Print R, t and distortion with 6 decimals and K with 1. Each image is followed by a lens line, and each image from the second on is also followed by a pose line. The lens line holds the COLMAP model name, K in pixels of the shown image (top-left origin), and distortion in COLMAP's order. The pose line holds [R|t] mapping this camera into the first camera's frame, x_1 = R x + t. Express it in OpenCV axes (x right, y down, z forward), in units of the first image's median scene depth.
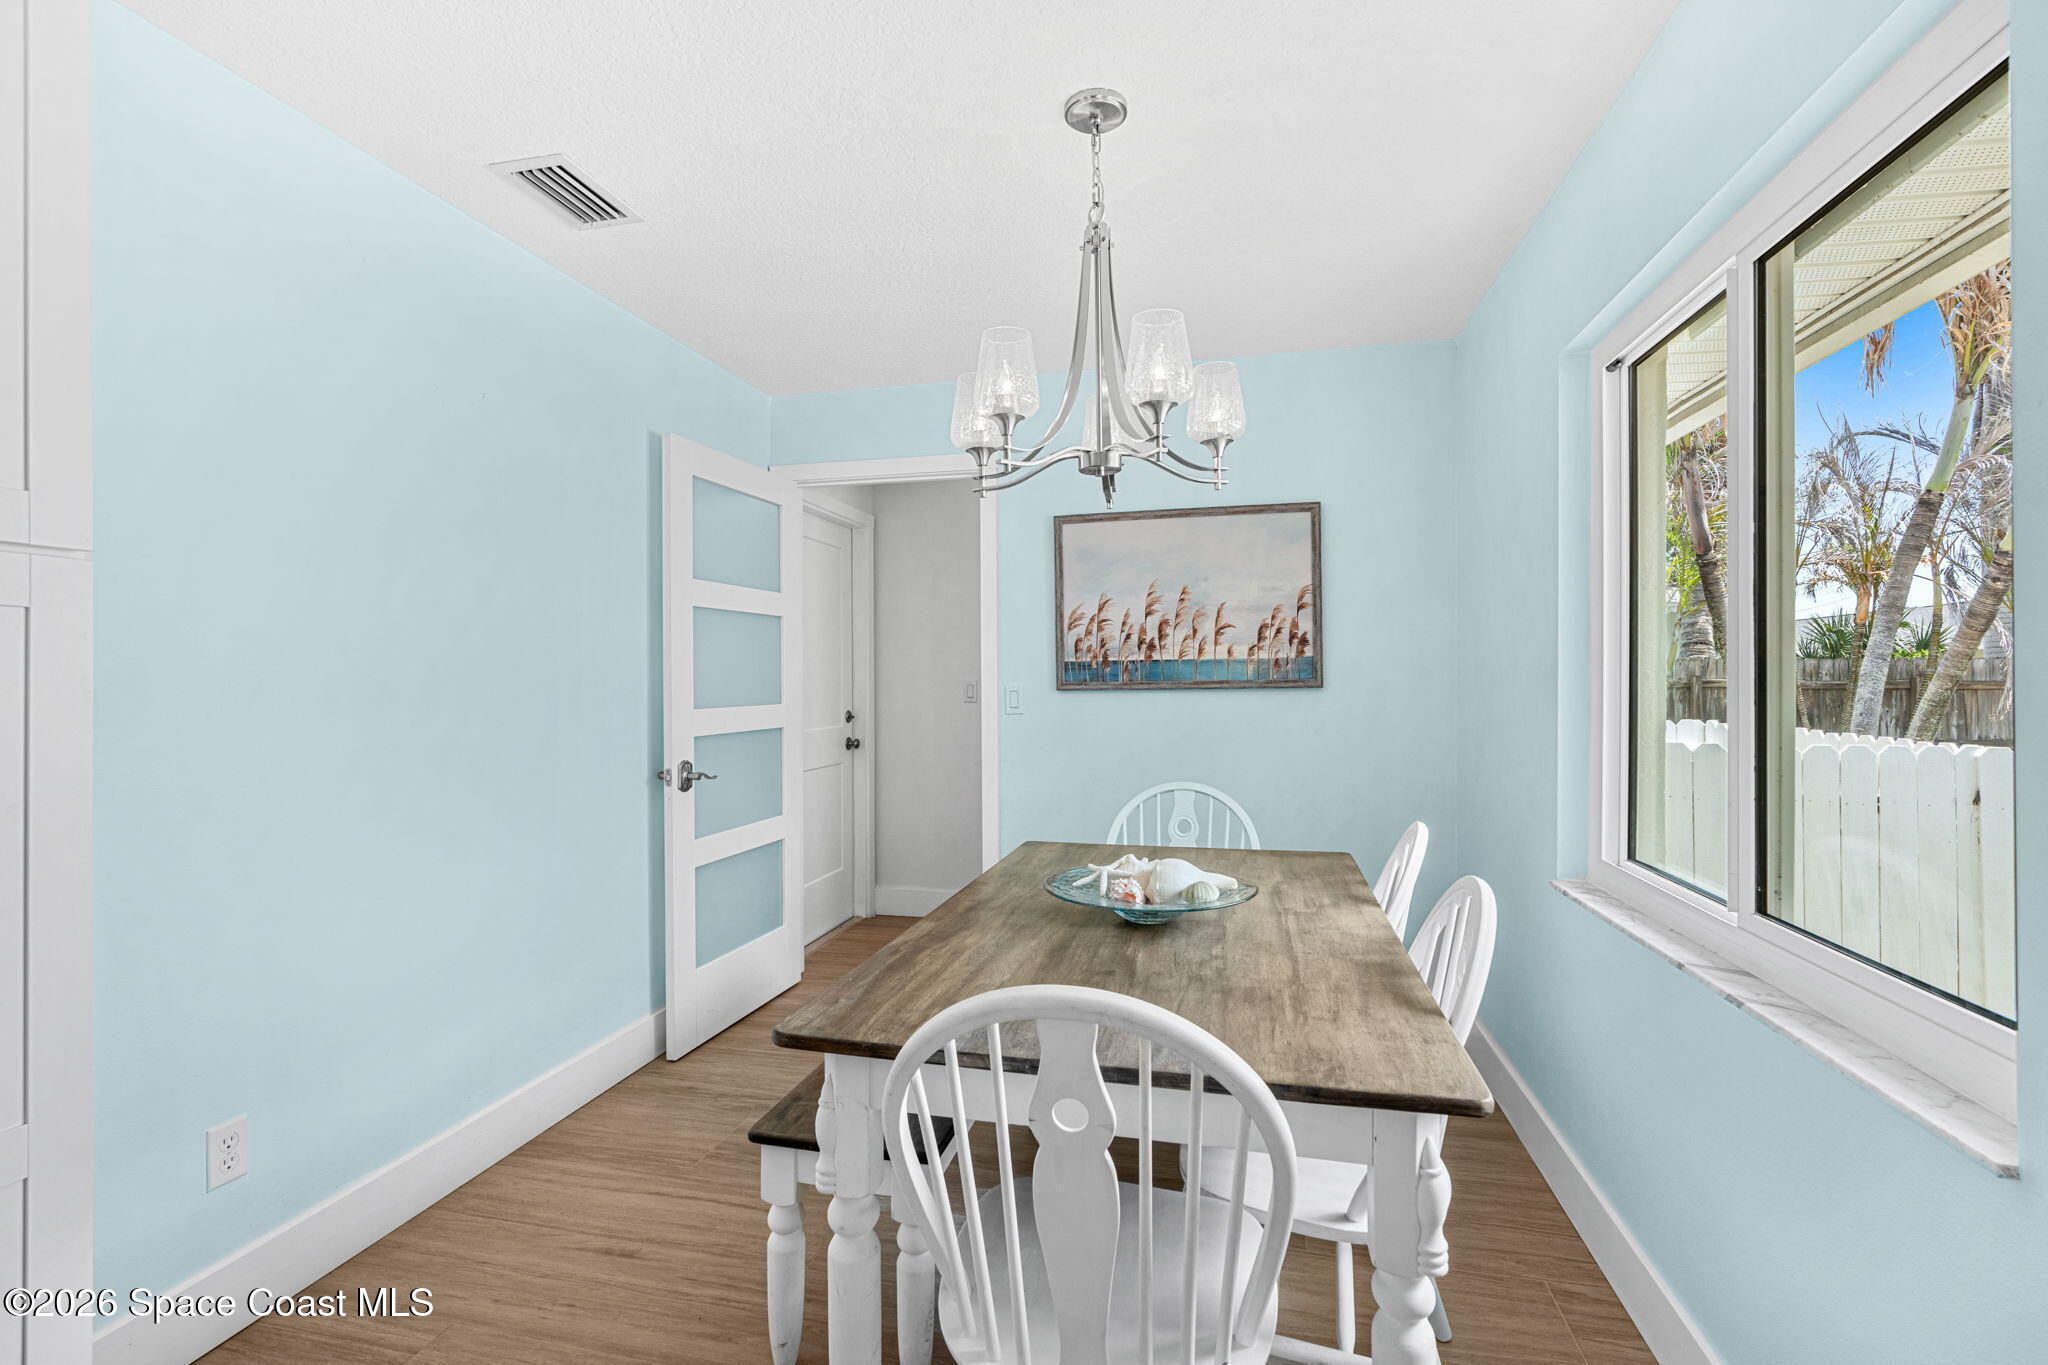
lens RADIAL K [[929.7, 0, 1023.7], [0, 929.7, 675.4], [0, 0, 1]] dist [-0.010185, 0.001528]
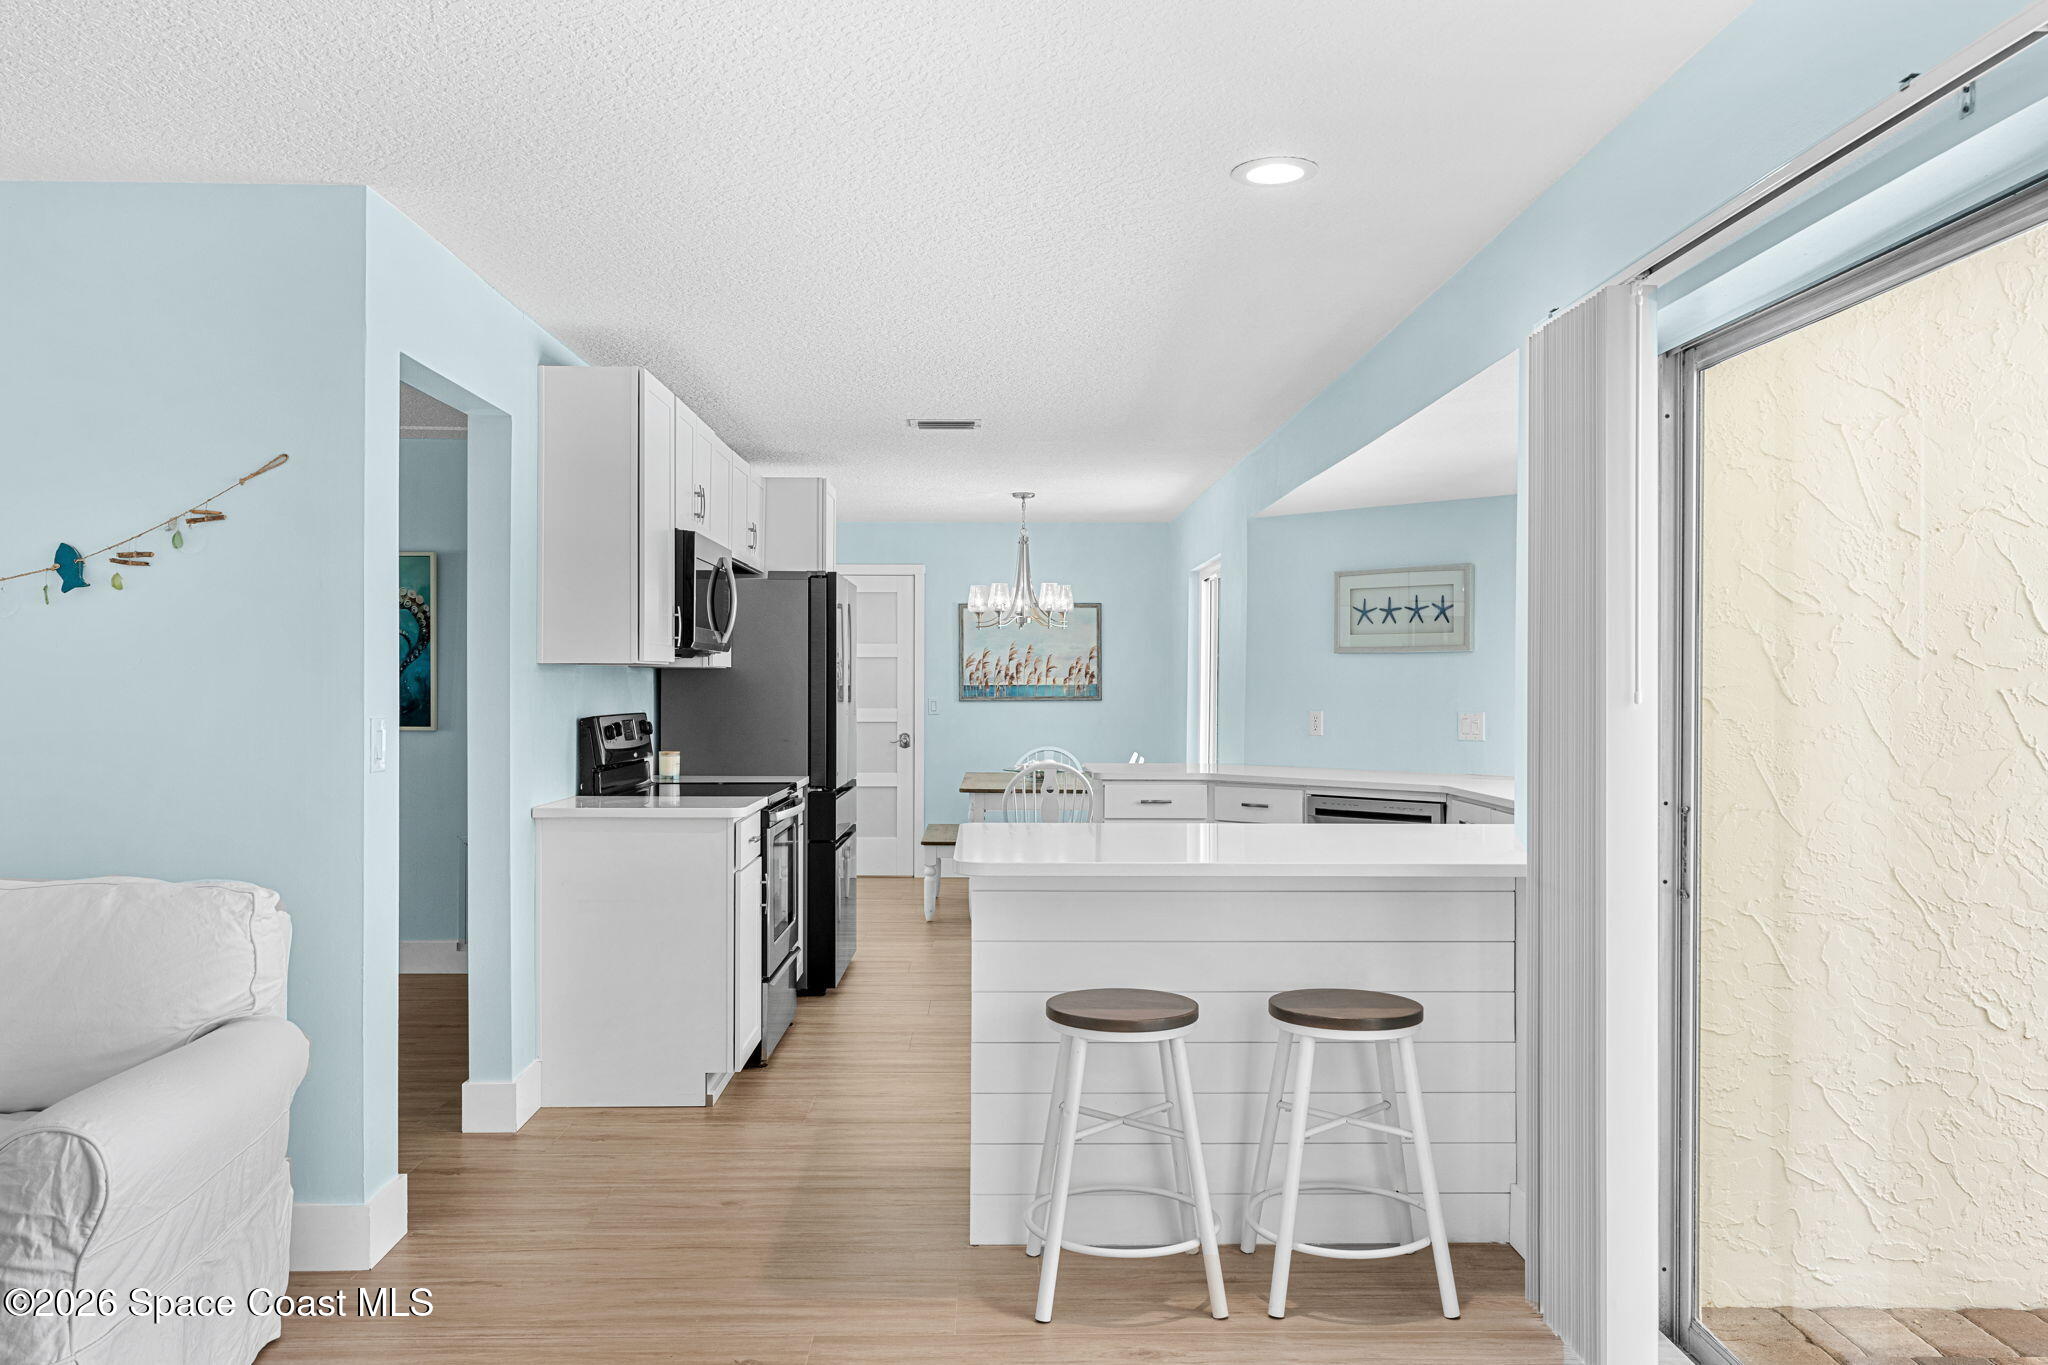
lens RADIAL K [[1568.6, 0, 1025.4], [0, 1568.6, 682.8], [0, 0, 1]] dist [-0.006844, 0.000430]
pose [[0.968286, 0.008090, 0.249715, -0.612564], [-0.009414, 0.999947, 0.004110, -0.034065], [-0.249669, -0.006331, 0.968311, -2.007945]]
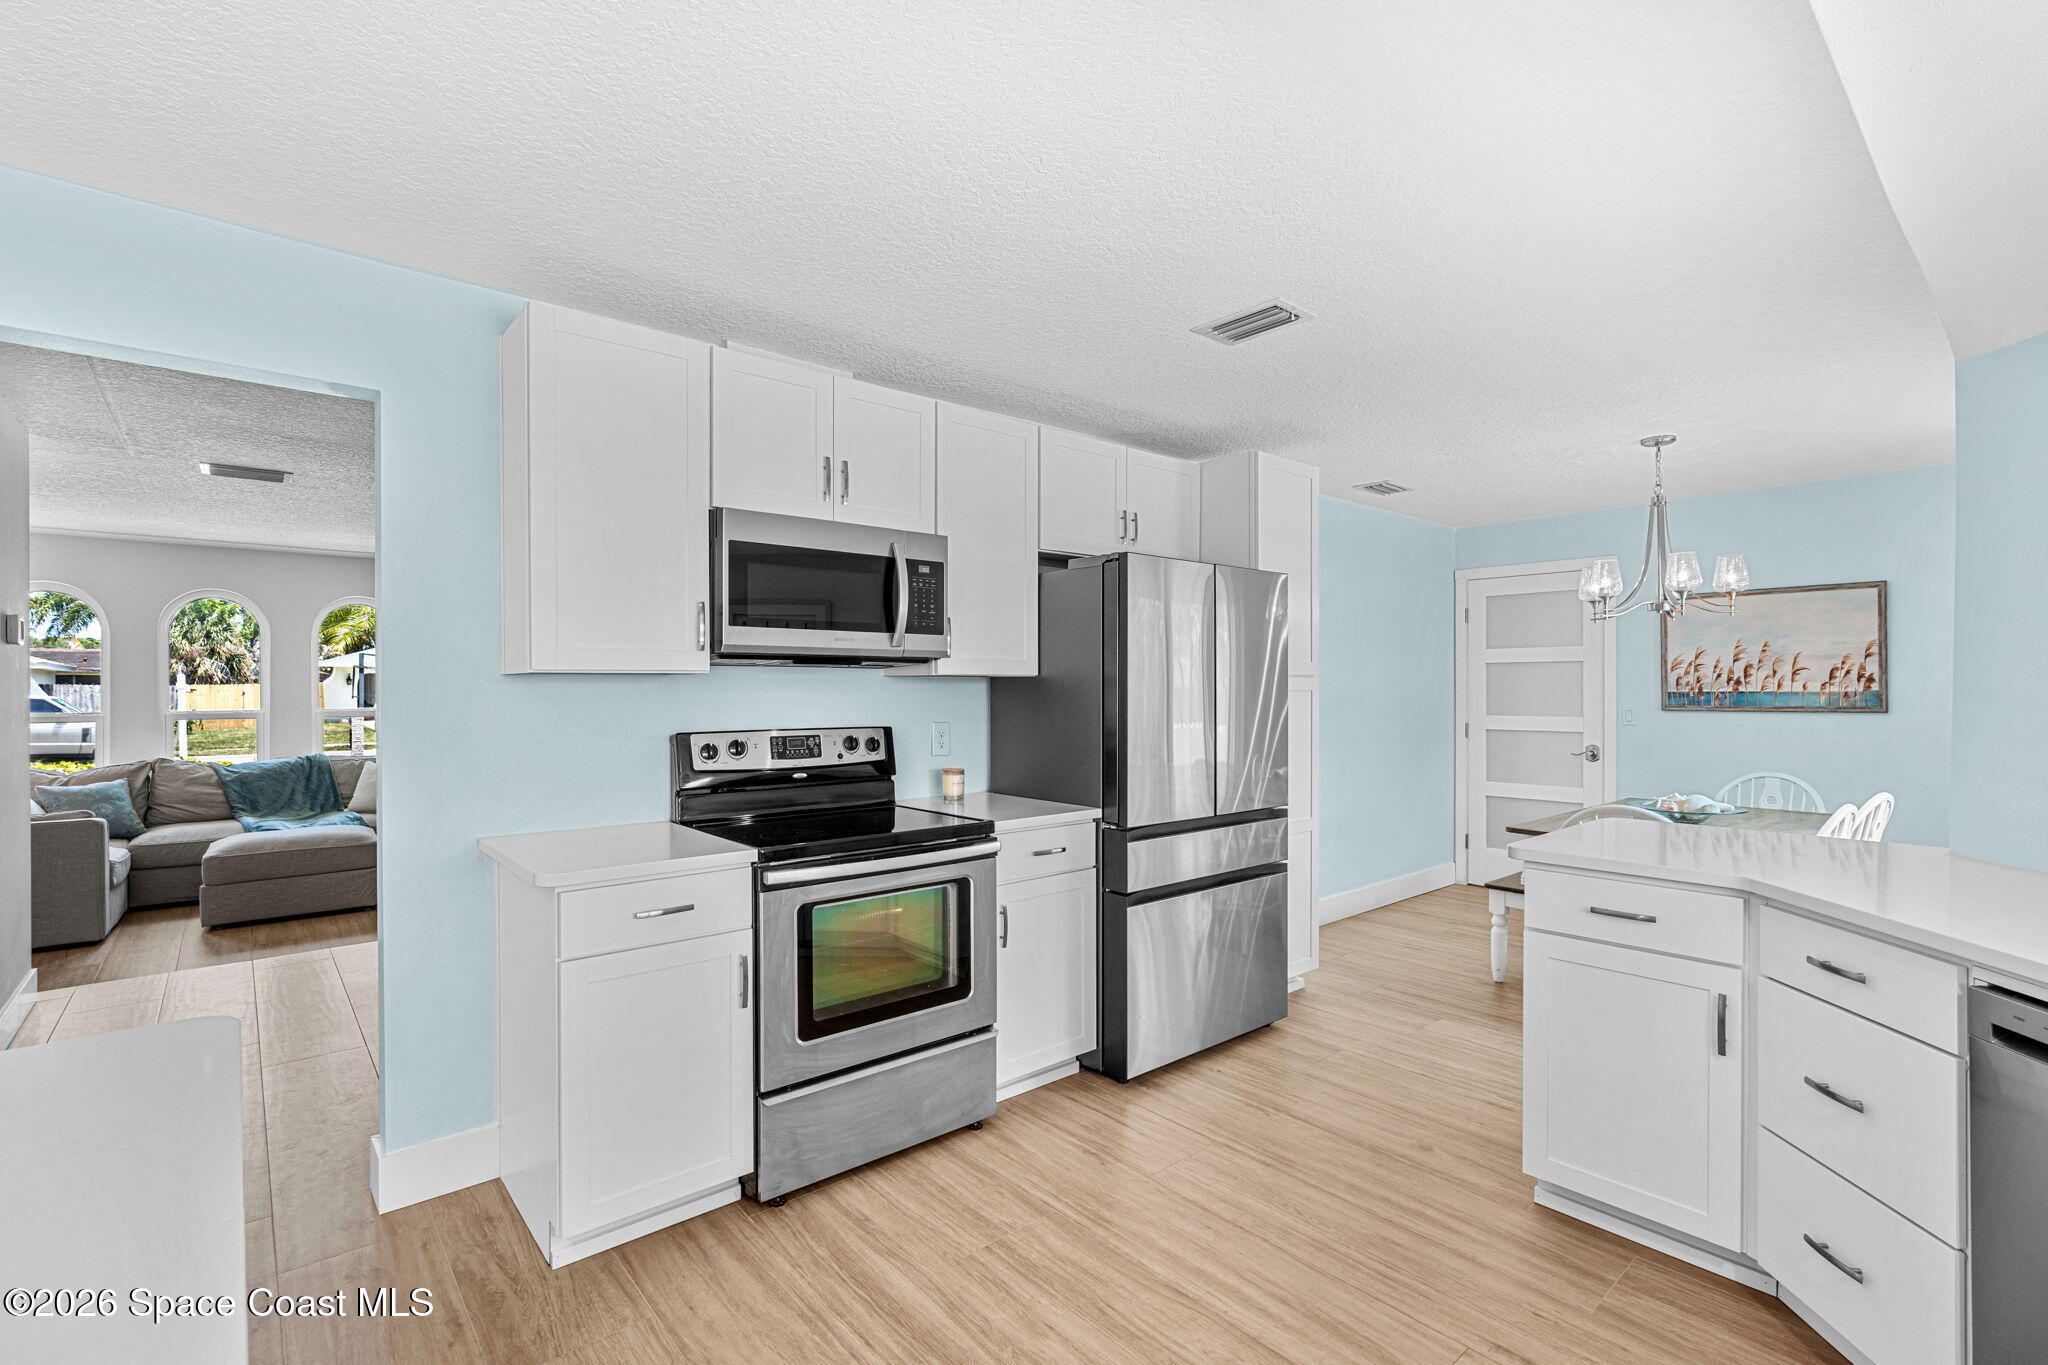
lens RADIAL K [[929.7, 0, 1019.5], [0, 929.7, 689.1], [0, 0, 1]] dist [-0.010185, 0.001528]
pose [[0.806128, 0.006595, -0.591705, 0.087150], [0.000450, 0.999931, 0.011757, -0.038686], [0.591741, -0.009744, 0.806069, -0.871186]]
